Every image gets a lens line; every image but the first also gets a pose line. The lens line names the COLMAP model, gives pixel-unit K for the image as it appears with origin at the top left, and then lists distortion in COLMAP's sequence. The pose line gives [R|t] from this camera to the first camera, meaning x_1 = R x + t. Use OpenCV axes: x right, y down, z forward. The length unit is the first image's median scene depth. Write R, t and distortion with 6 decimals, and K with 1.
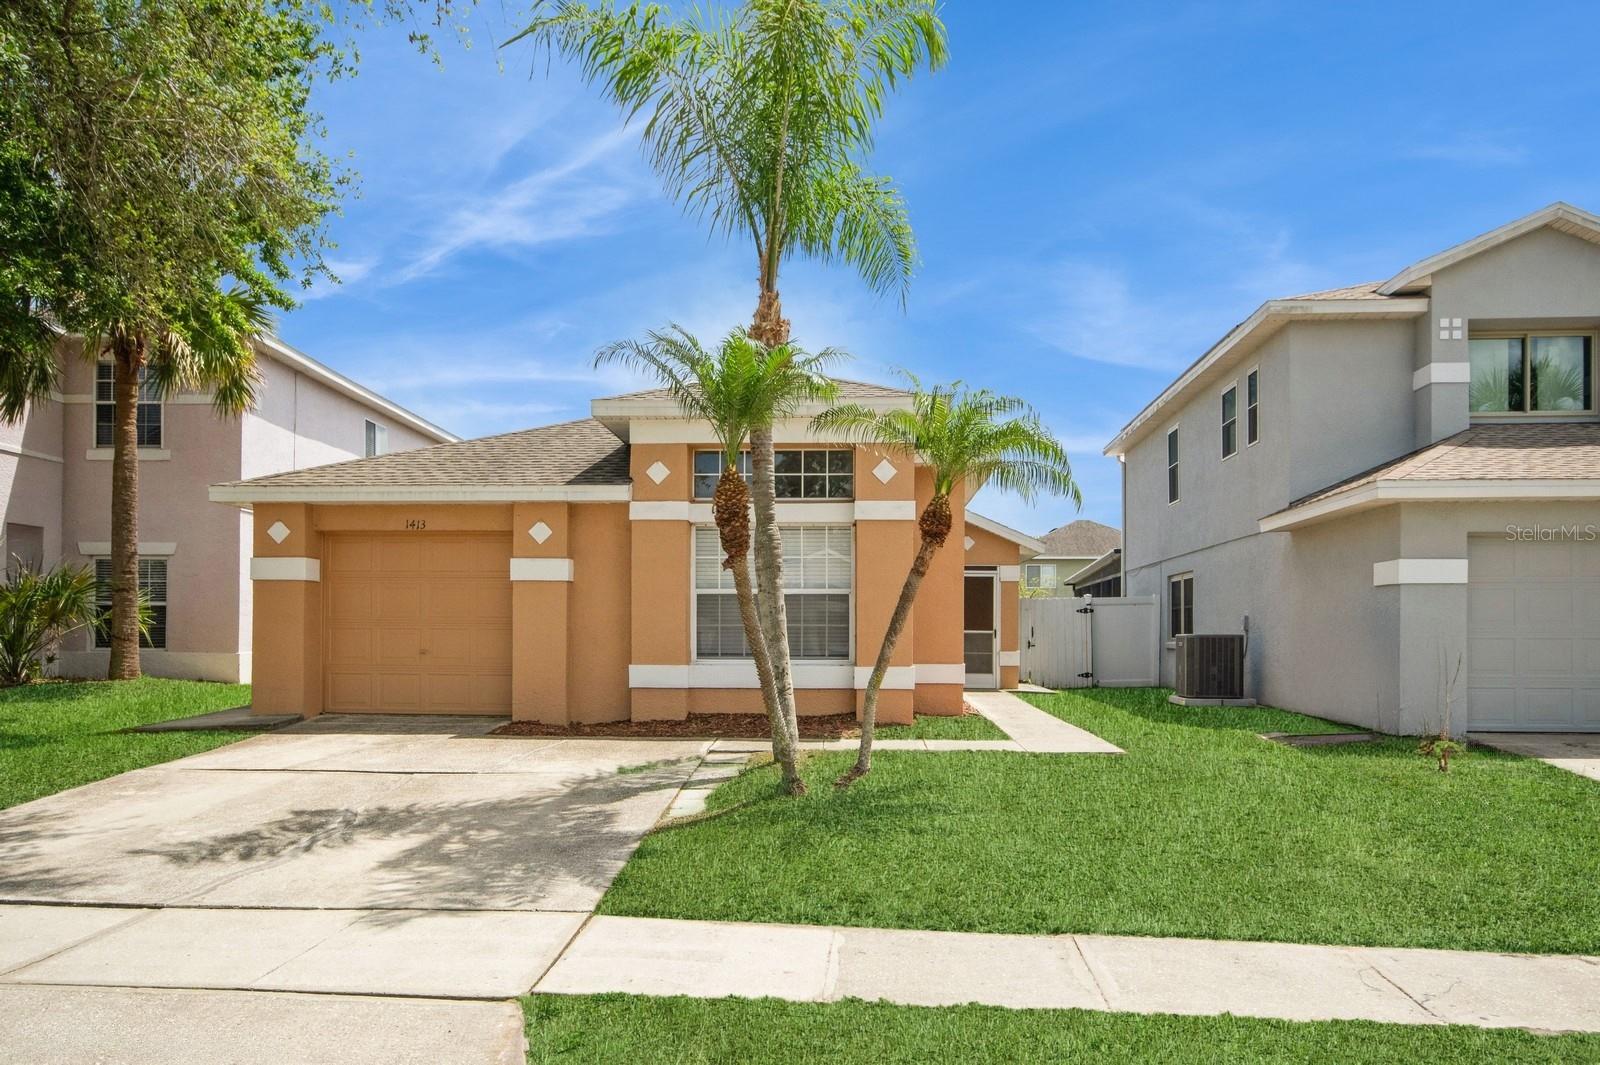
lens RADIAL K [[1116.3, 0, 800.0], [0, 1116.3, 532.5], [0, 0, 1]] dist [0.007883, 0.001352]
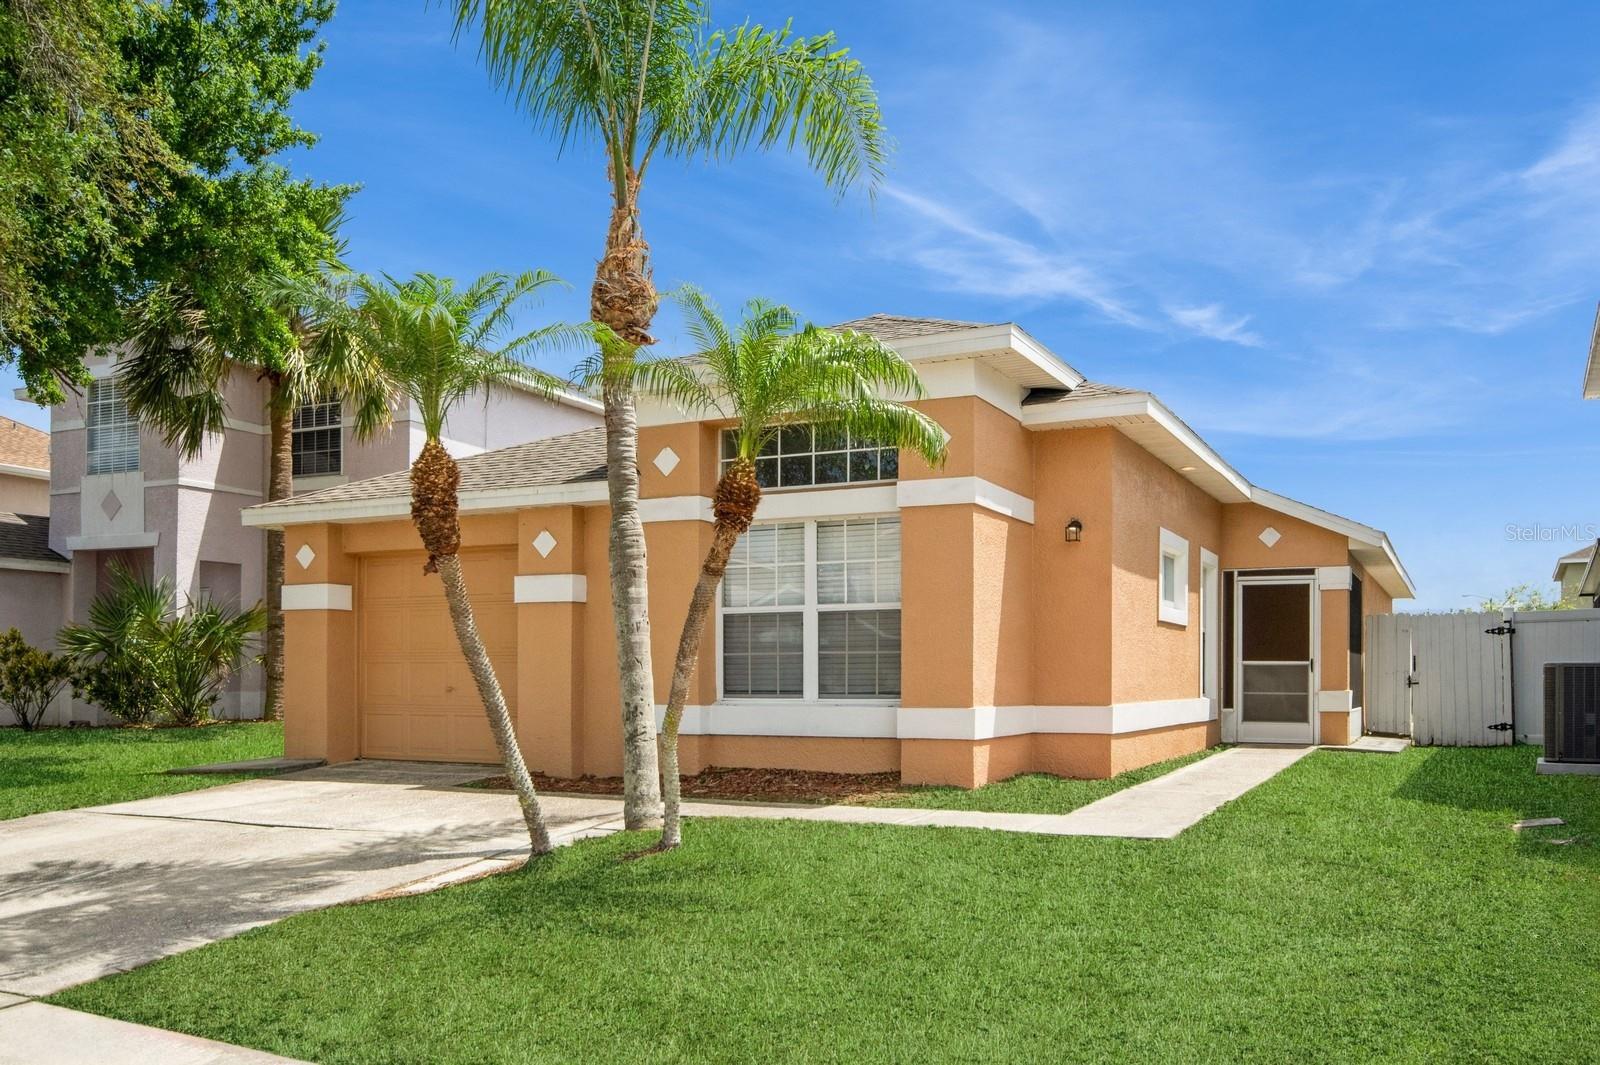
lens RADIAL K [[1368.1, 0, 800.2], [0, 1368.1, 572.0], [0, 0, 1]] dist [-0.002092, 0.014659]
pose [[0.919726, -0.035923, -0.390915, 0.333680], [0.041041, 0.999146, 0.004742, 0.023633], [0.390410, -0.020405, 0.920415, 0.144586]]
